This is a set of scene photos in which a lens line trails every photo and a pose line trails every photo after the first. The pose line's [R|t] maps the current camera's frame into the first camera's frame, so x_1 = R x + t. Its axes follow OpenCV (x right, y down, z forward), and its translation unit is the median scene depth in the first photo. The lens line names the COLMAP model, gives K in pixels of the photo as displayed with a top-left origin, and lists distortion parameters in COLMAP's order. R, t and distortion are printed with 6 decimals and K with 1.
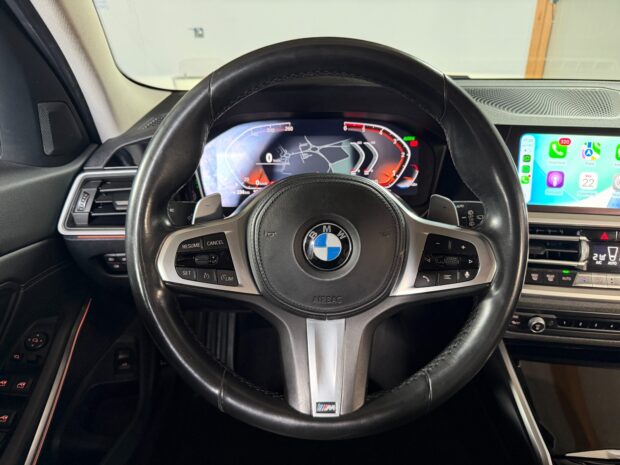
lens RADIAL K [[442.1, 0, 309.9], [0, 442.1, 230.2], [0, 0, 1]] dist [0.041609, -0.059746]
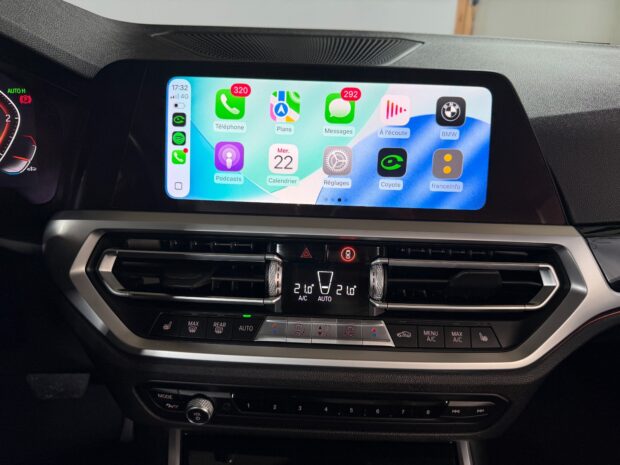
lens RADIAL K [[442.1, 0, 323.6], [0, 442.1, 232.0], [0, 0, 1]] dist [0.041609, -0.059746]
pose [[0.993862, -0.014981, 0.109608, 0.608994], [0.016946, 0.999712, -0.017020, -0.003750], [-0.109321, 0.018773, 0.993829, 0.415980]]
